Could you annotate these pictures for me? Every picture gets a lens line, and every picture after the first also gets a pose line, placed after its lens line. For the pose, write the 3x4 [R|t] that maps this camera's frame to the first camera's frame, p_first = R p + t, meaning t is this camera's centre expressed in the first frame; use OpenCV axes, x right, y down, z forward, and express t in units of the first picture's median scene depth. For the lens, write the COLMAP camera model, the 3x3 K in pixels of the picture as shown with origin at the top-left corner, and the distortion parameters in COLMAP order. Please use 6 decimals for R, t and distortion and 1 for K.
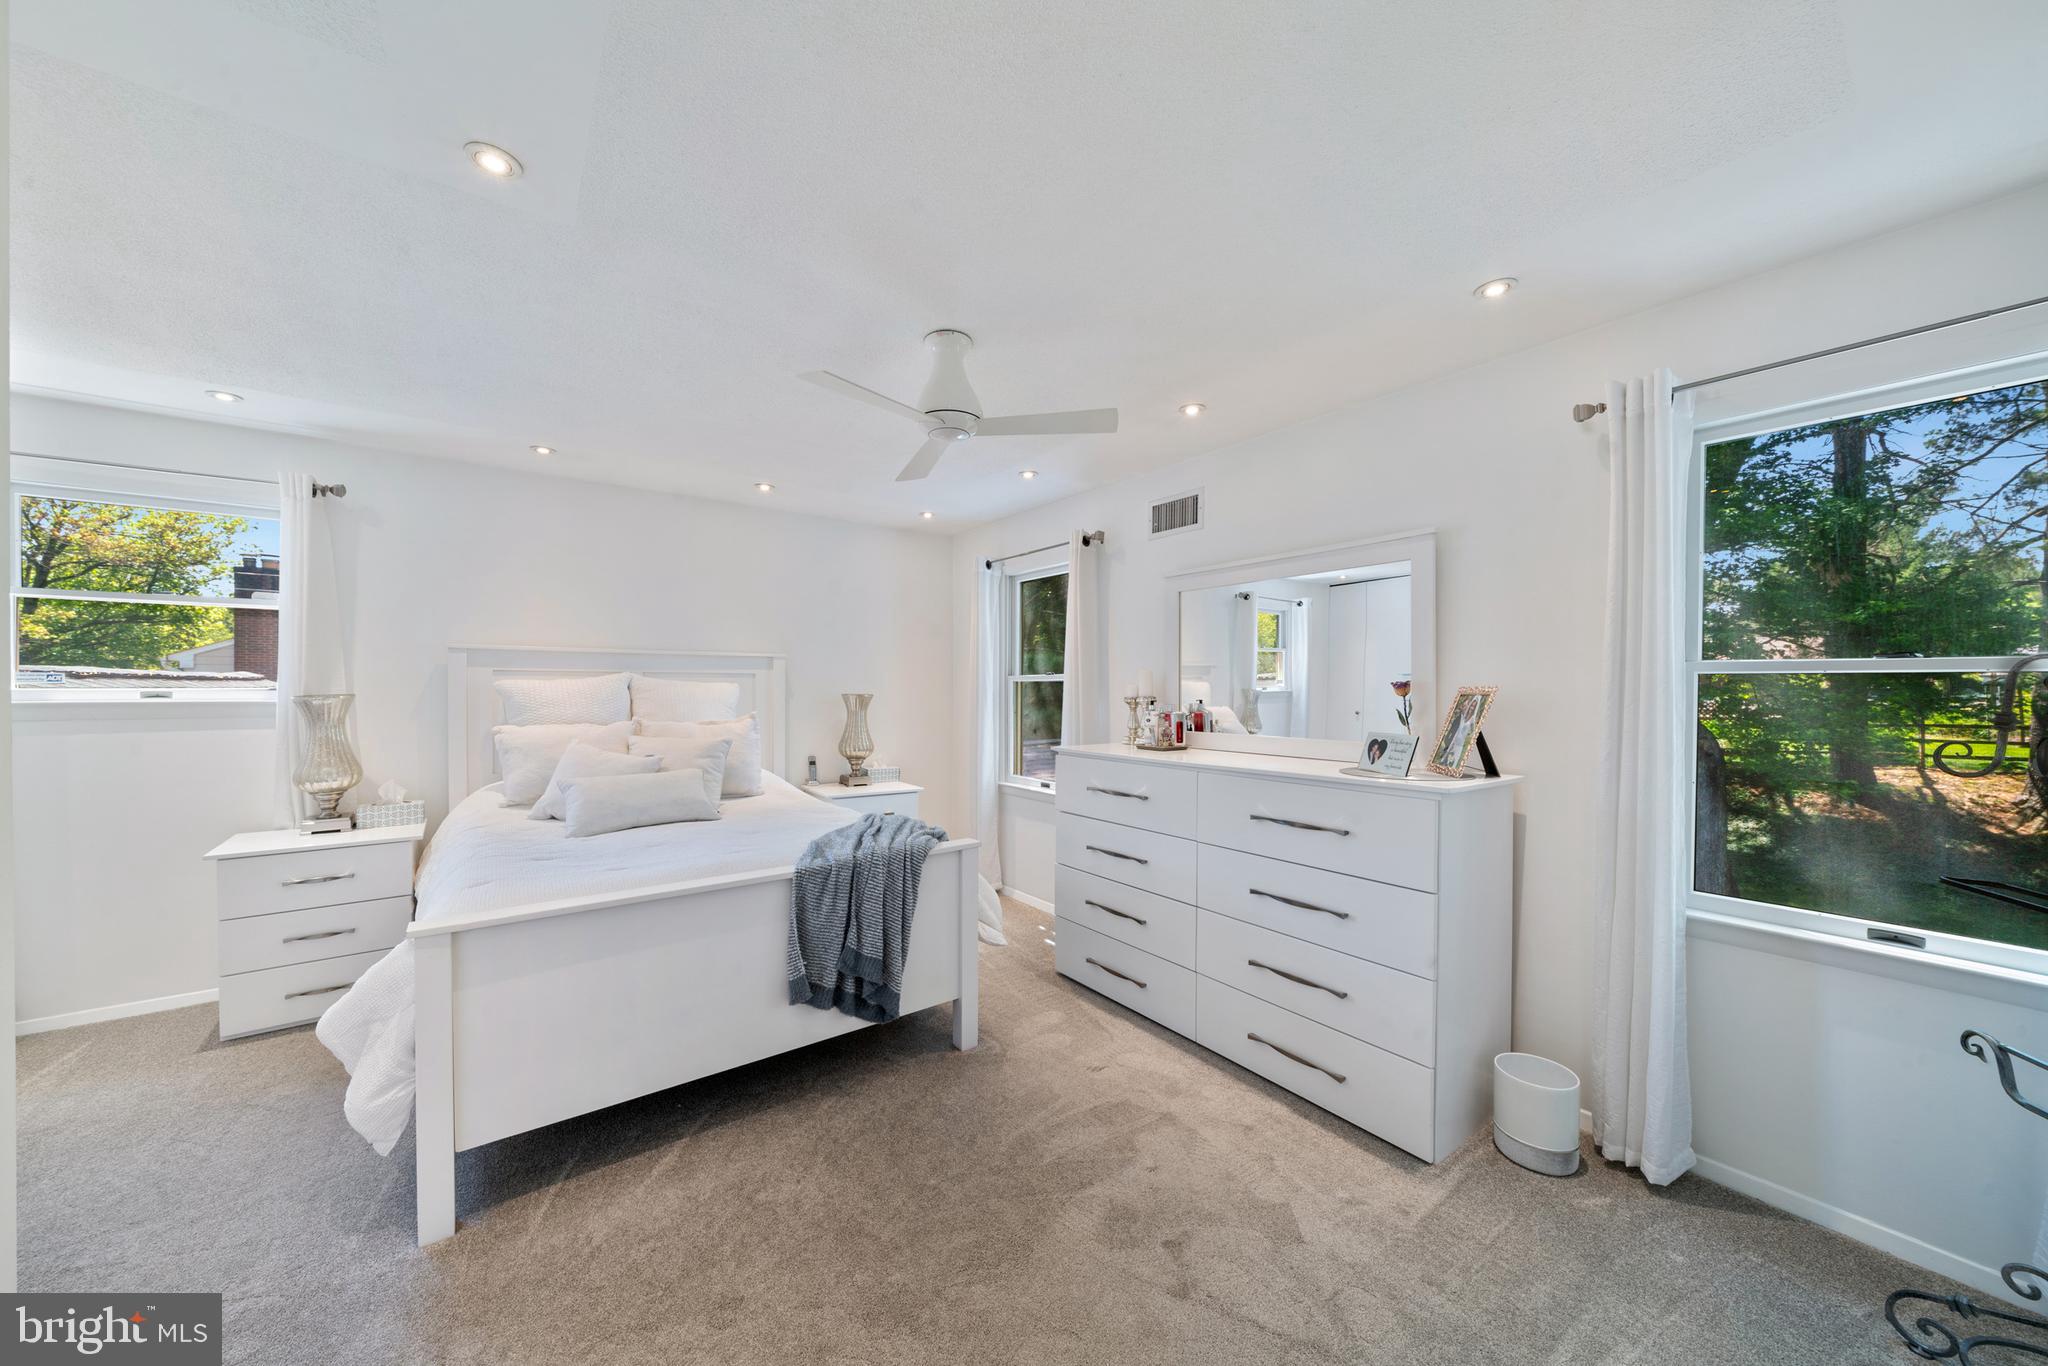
lens RADIAL K [[703.3, 0, 1017.7], [0, 703.3, 694.7], [0, 0, 1]] dist [-0.000143, -0.000036]
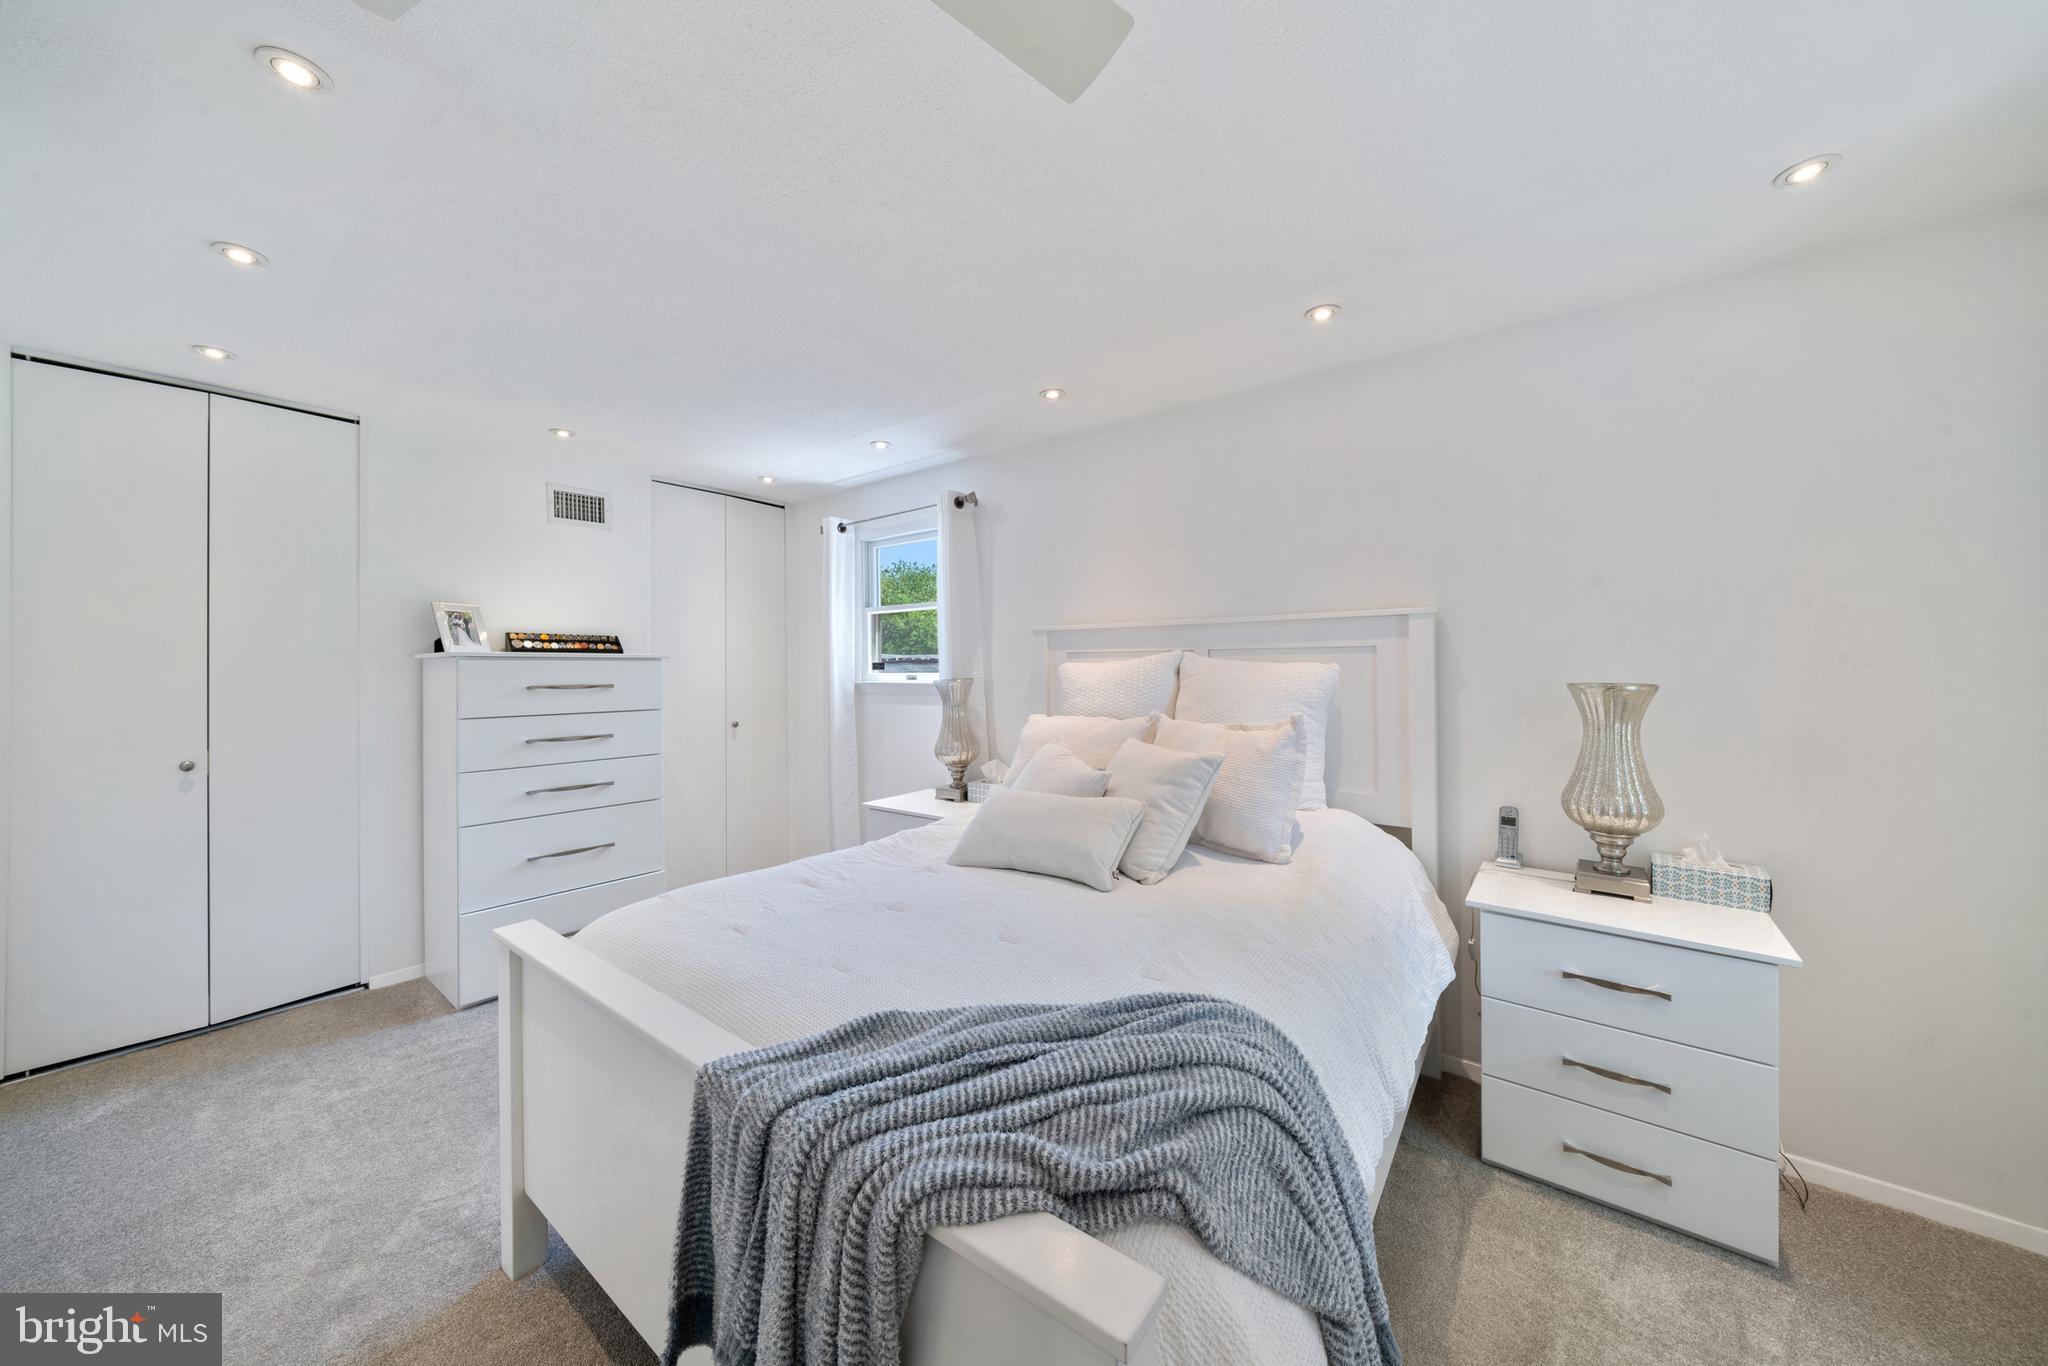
lens RADIAL K [[704.1, 0, 1026.0], [0, 704.1, 665.2], [0, 0, 1]] dist [-0.000039, -0.000008]
pose [[0.259579, -0.009967, -0.965670, 0.133778], [-0.002598, 0.999936, -0.011019, -0.008747], [0.965718, 0.005370, 0.259537, 0.721817]]
